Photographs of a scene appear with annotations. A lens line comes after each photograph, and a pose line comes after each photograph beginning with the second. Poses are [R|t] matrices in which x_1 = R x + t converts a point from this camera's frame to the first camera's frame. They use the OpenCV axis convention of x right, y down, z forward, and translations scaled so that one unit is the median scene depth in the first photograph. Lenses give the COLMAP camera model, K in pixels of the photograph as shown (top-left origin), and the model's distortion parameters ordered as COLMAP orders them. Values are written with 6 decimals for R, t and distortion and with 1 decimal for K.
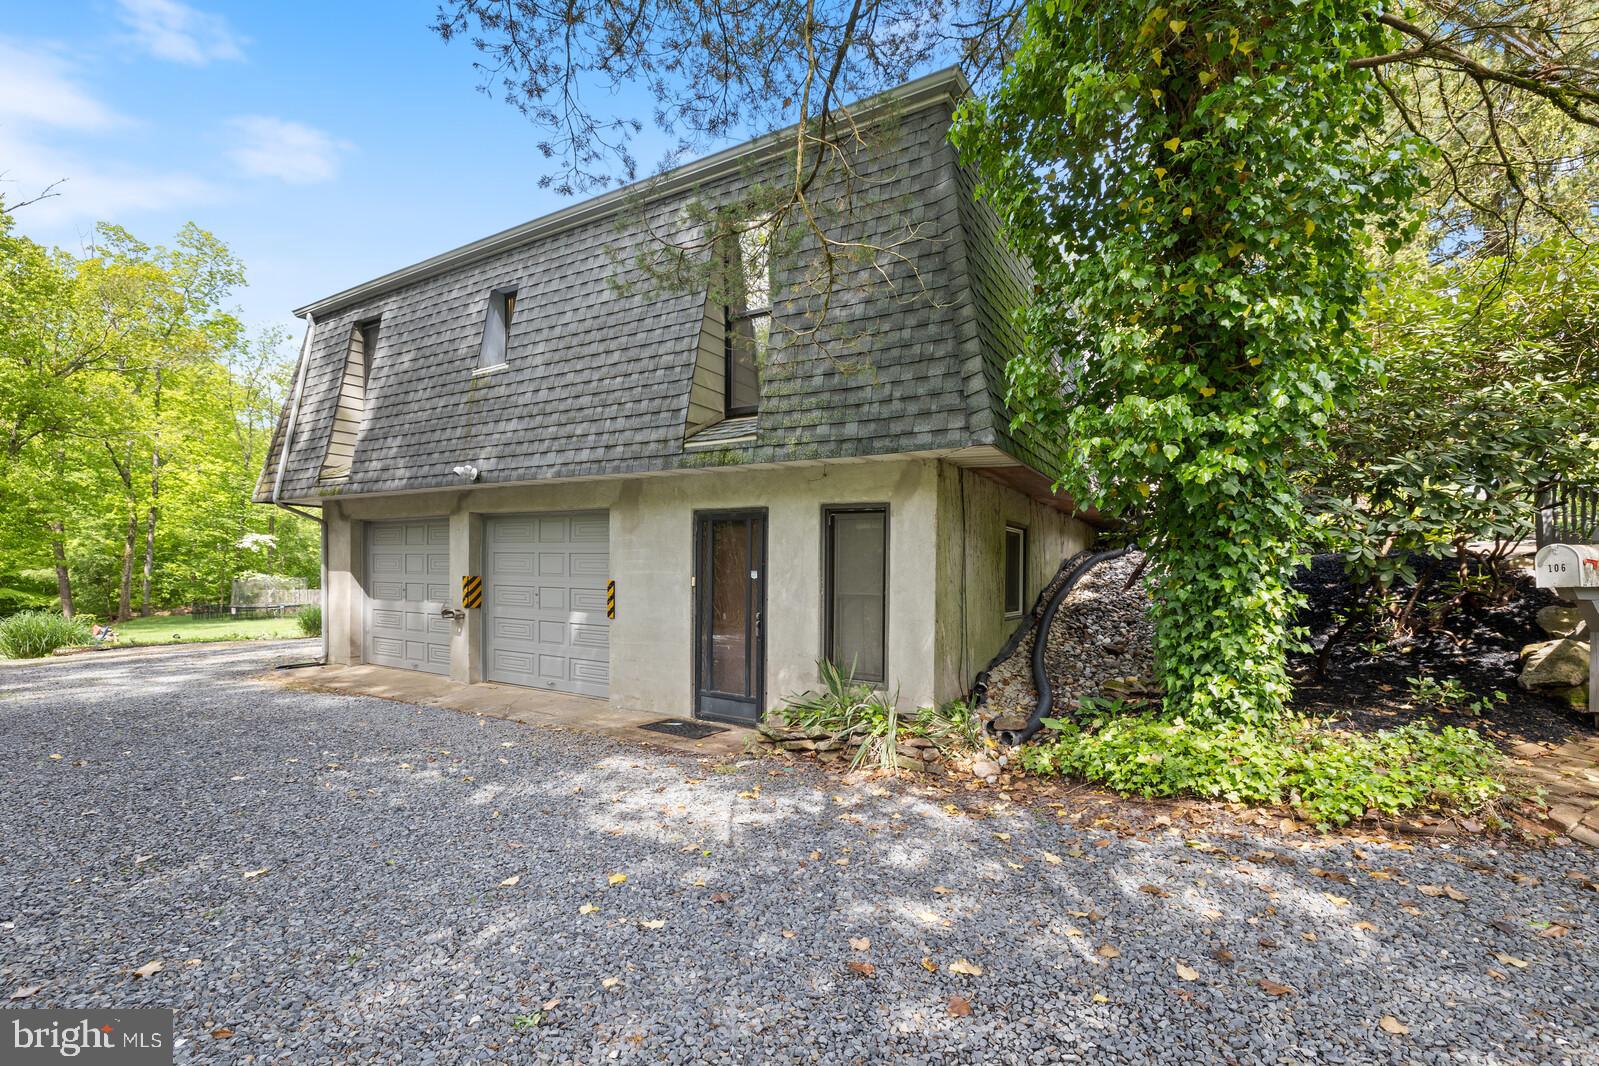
lens RADIAL K [[685.7, 0, 803.3], [0, 685.7, 589.1], [0, 0, 1]] dist [-0.001690, -0.000622]
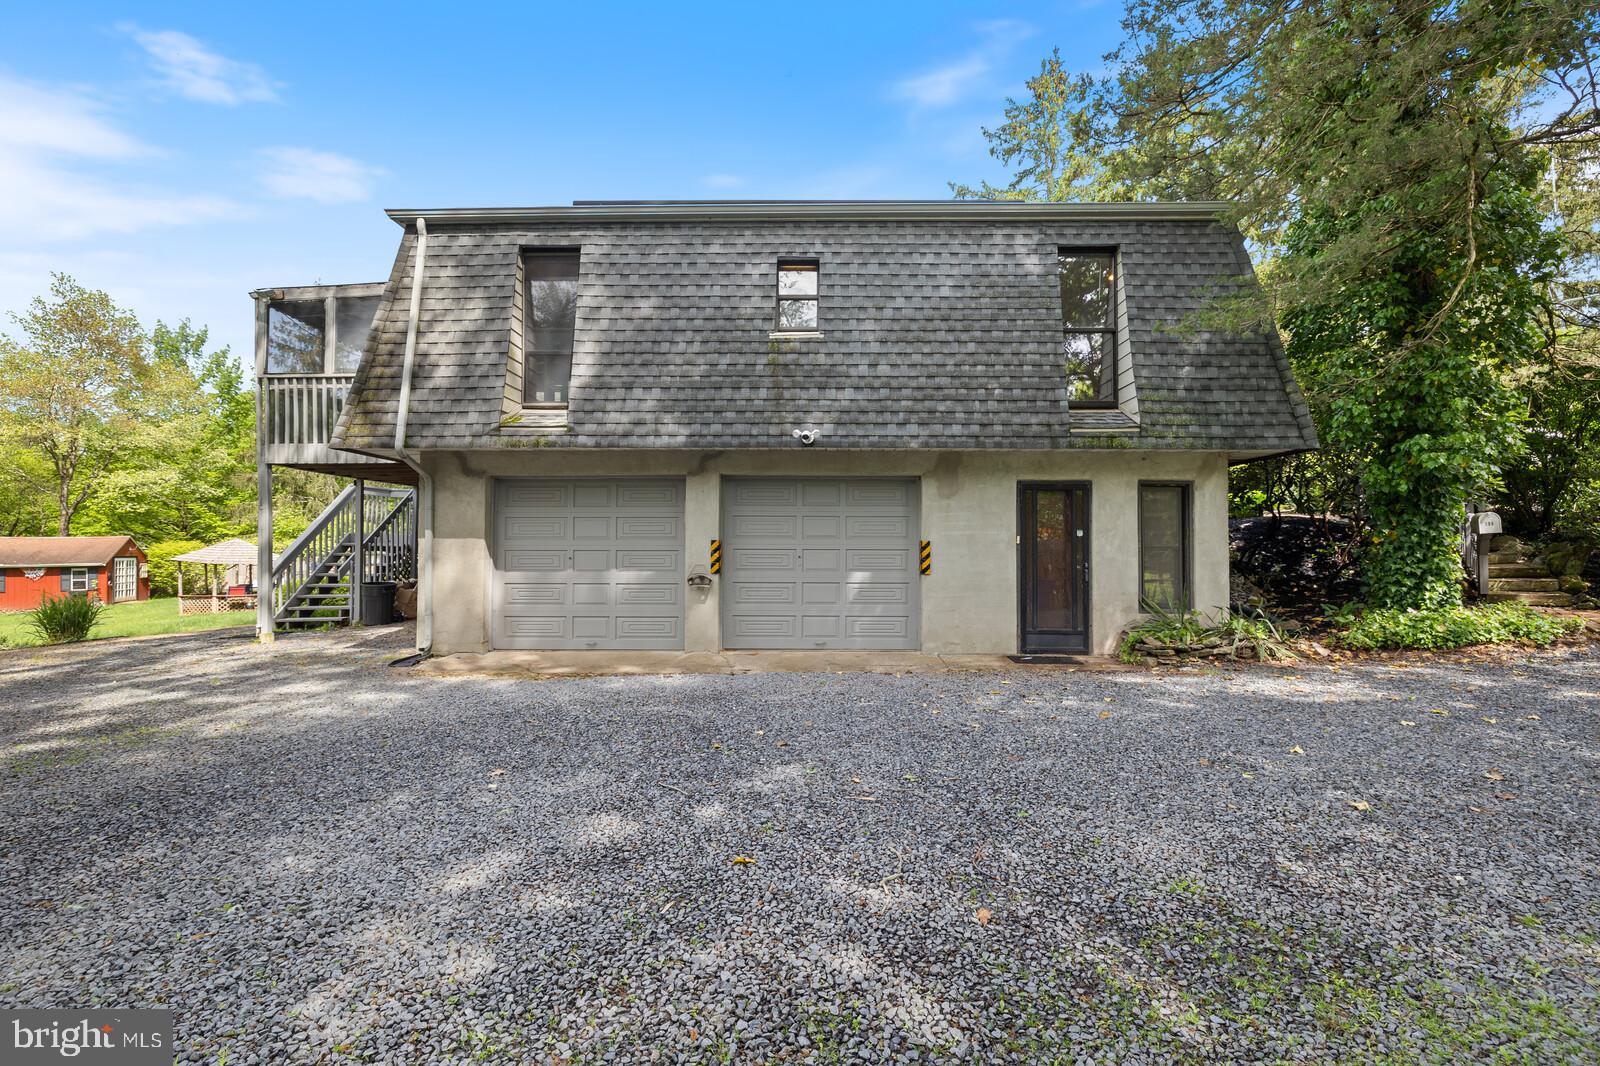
lens RADIAL K [[686.1, 0, 813.9], [0, 686.1, 532.6], [0, 0, 1]] dist [-0.001690, -0.000622]
pose [[0.869868, -0.007462, 0.493229, -1.086578], [0.025994, 0.999190, -0.030727, 0.003923], [-0.492600, 0.039550, 0.869357, 0.132215]]
